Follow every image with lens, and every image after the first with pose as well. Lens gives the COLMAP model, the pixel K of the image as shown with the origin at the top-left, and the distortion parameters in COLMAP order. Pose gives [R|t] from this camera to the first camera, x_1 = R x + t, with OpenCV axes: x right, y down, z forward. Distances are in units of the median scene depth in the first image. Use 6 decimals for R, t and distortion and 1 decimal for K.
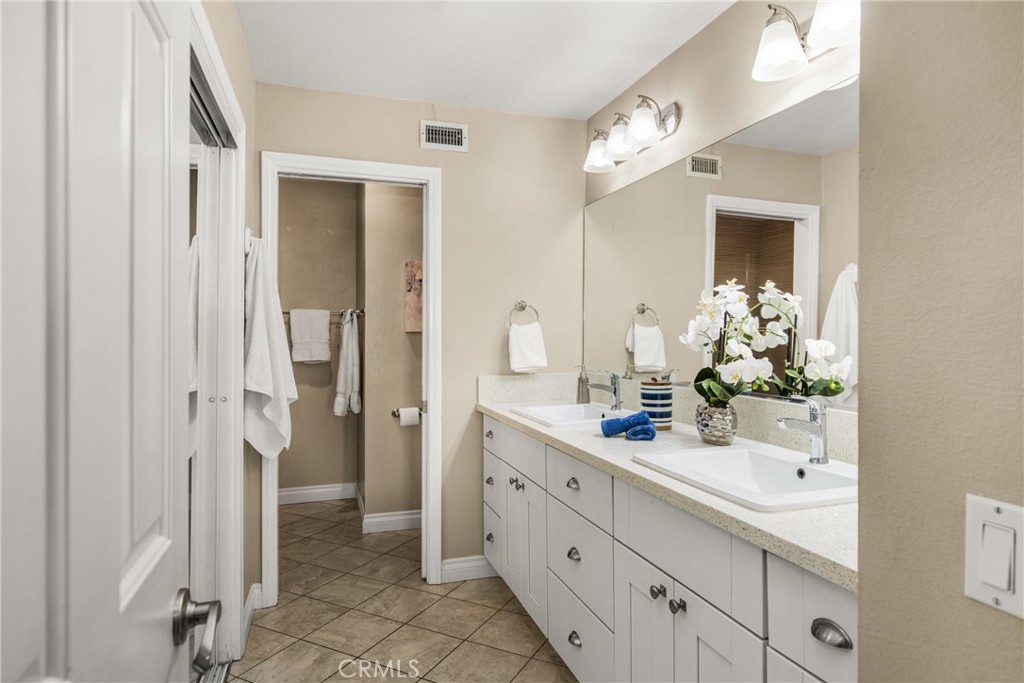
lens RADIAL K [[584.4, 0, 512.0], [0, 584.4, 341.5], [0, 0, 1]] dist [-0.000137, 0.000163]
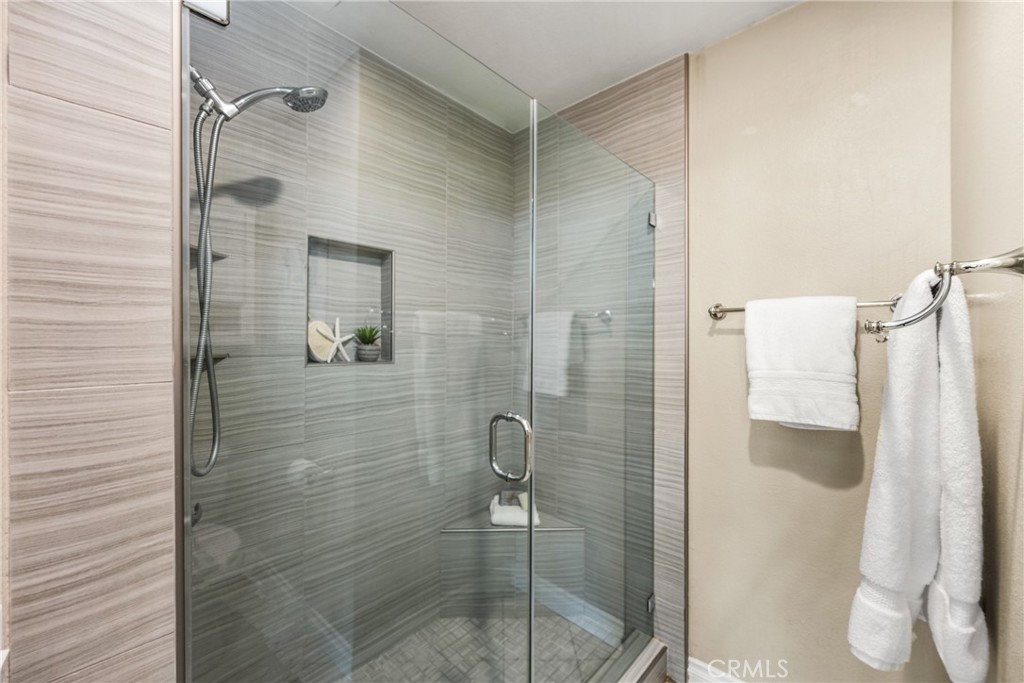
lens RADIAL K [[413.1, 0, 513.1], [0, 413.1, 351.0], [0, 0, 1]] dist [0.000045, -0.000077]
pose [[0.486262, 0.003507, -0.873806, -0.320784], [-0.001225, 0.999994, 0.003332, -0.029540], [0.873812, -0.000550, 0.486264, 1.163918]]
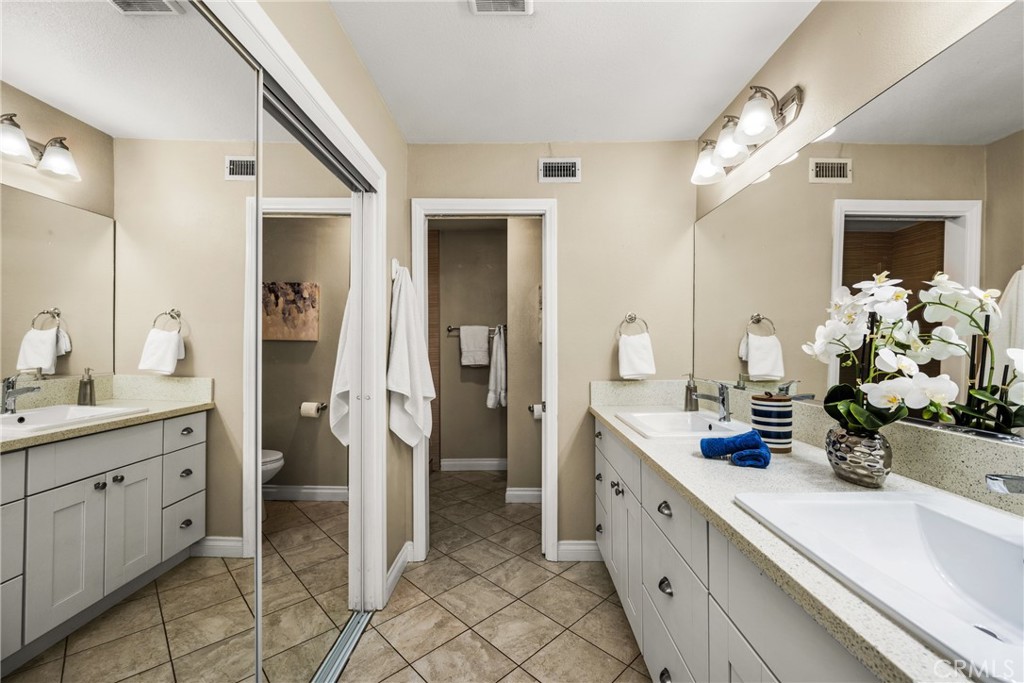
lens RADIAL K [[413.1, 0, 513.1], [0, 413.1, 351.0], [0, 0, 1]] dist [0.000045, -0.000077]
pose [[0.947749, 0.001490, -0.319012, 0.063156], [-0.000487, 0.999995, 0.003223, -0.001932], [0.319015, -0.002899, 0.947745, 0.235884]]
